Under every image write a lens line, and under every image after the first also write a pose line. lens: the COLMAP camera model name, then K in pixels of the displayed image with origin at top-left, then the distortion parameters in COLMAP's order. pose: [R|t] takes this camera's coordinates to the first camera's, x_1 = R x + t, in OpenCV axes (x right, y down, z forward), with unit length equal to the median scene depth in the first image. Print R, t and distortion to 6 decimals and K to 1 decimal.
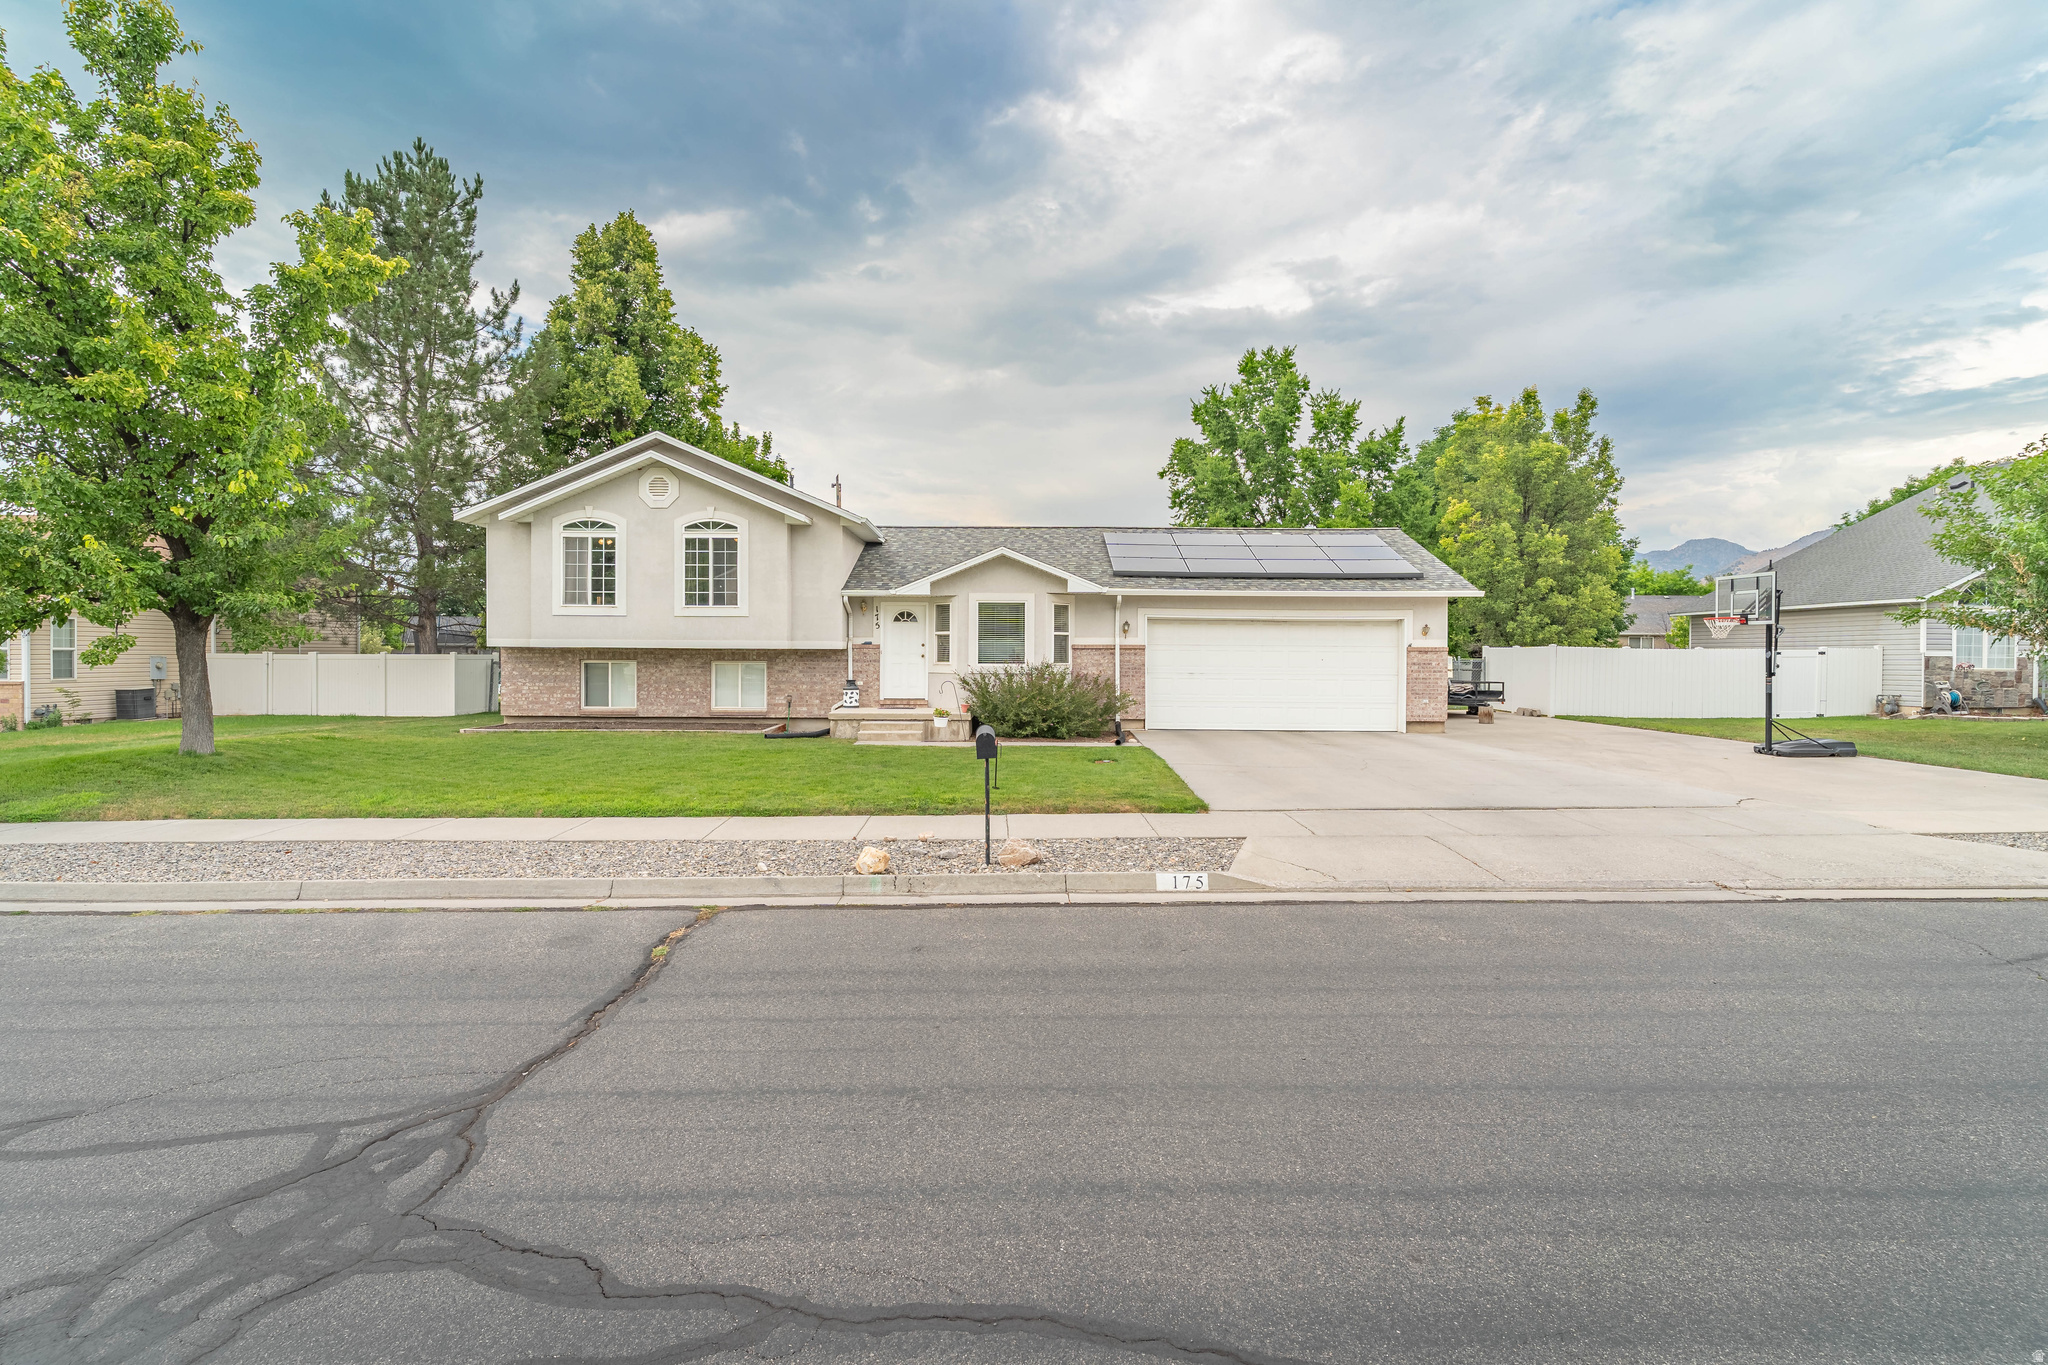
lens RADIAL K [[1000.2, 0, 1025.3], [0, 1000.2, 679.2], [0, 0, 1]] dist [-0.003903, -0.000390]
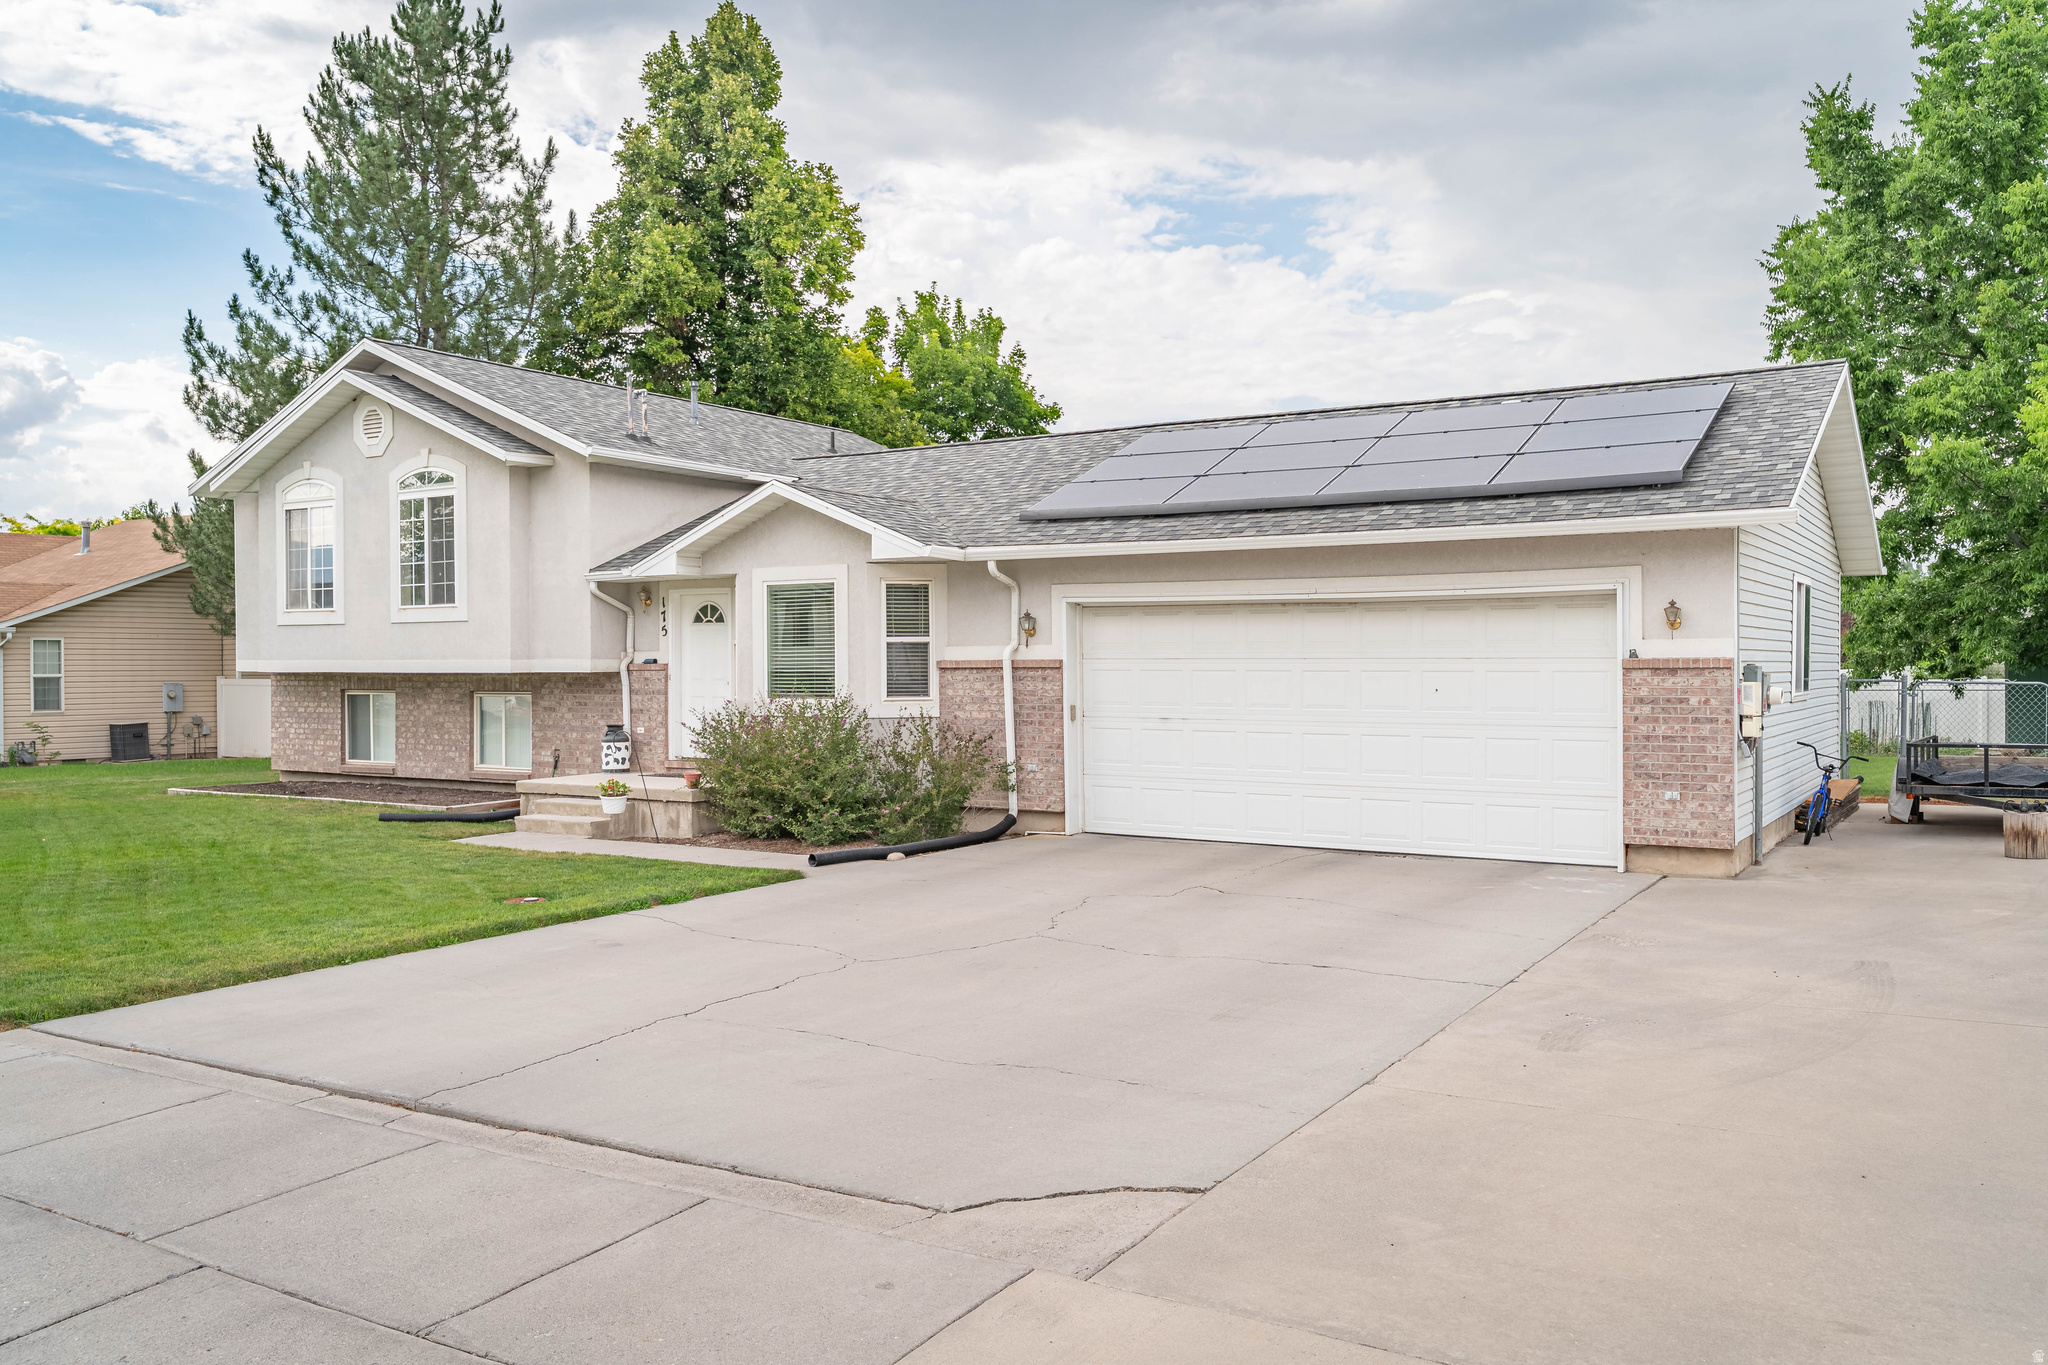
lens RADIAL K [[1606.3, 0, 1023.2], [0, 1606.3, 680.6], [0, 0, 1]] dist [0.010125, 0.005018]
pose [[0.851100, -0.003011, -0.524994, 0.515098], [-0.003322, 0.999933, -0.011121, -0.015359], [0.524992, 0.011209, 0.851033, 0.322208]]
